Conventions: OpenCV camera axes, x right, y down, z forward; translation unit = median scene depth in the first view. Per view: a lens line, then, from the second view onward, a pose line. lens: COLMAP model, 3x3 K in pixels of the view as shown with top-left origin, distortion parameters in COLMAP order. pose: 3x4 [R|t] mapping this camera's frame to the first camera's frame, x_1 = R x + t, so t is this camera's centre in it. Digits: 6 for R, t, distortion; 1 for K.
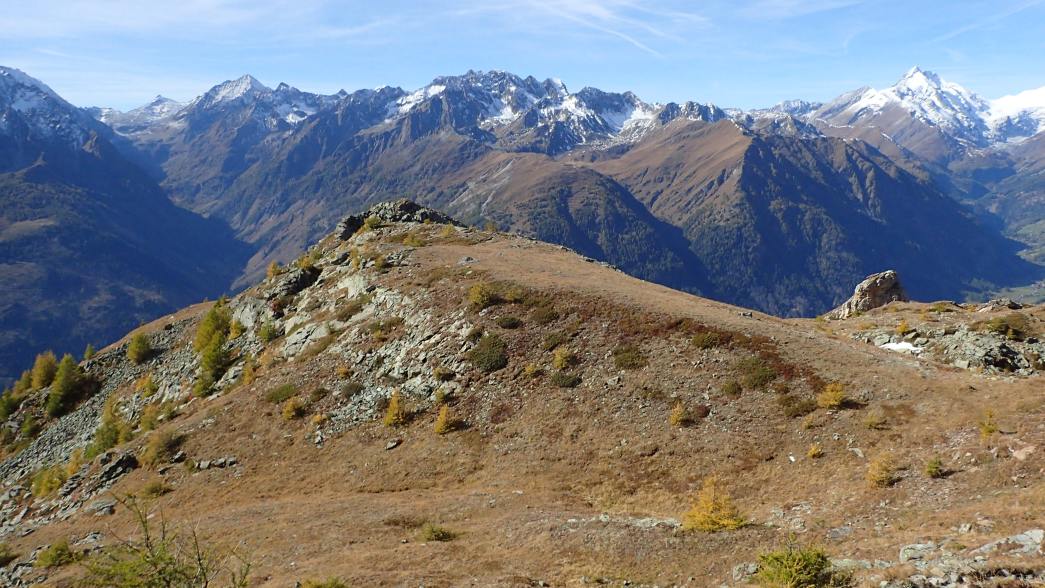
lens RADIAL K [[765.1, 0, 527.1], [0, 765.1, 279.8], [0, 0, 1]] dist [-0.021803, 0.001170]
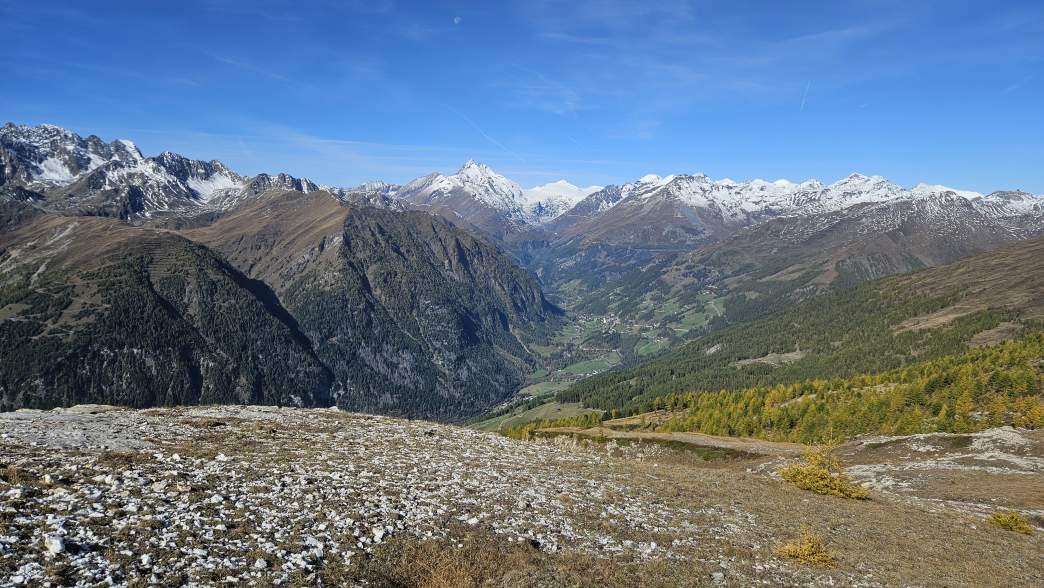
lens RADIAL K [[692.6, 0, 522.0], [0, 692.6, 294.0], [0, 0, 1]] dist [0.091766, -0.070559]
pose [[0.856607, -0.035826, 0.514724, -0.000619], [0.074483, 0.995724, -0.054650, 0.002559], [-0.510565, 0.085151, 0.855613, 0.049649]]
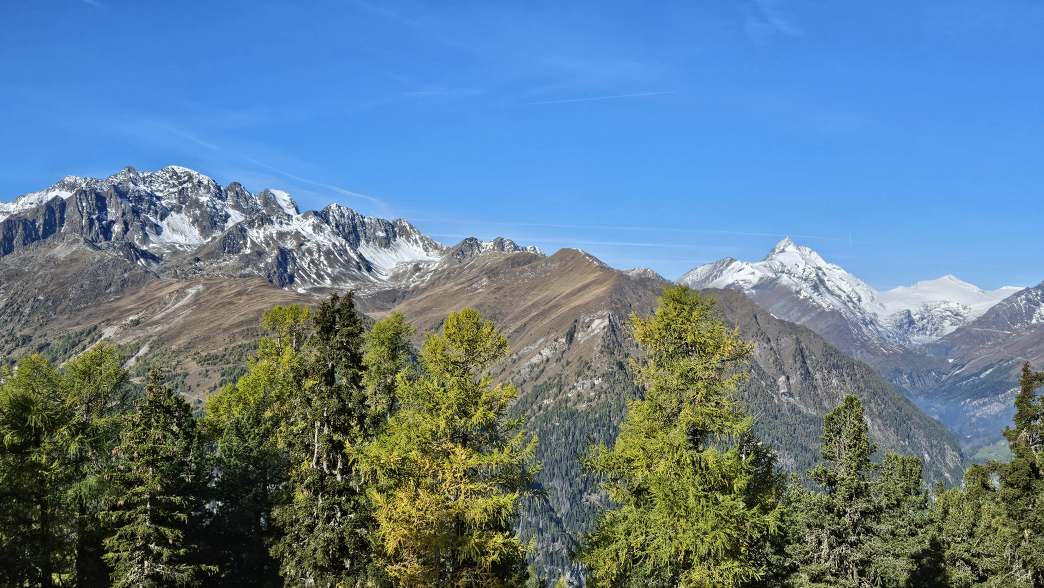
lens RADIAL K [[1116.2, 0, 543.1], [0, 1116.2, 296.6], [0, 0, 1]] dist [0.071708, -0.035147]
pose [[0.960774, 0.051212, 0.272564, 0.000325], [0.012124, 0.974106, -0.225764, 0.022736], [-0.277068, 0.220213, 0.935275, 0.155504]]
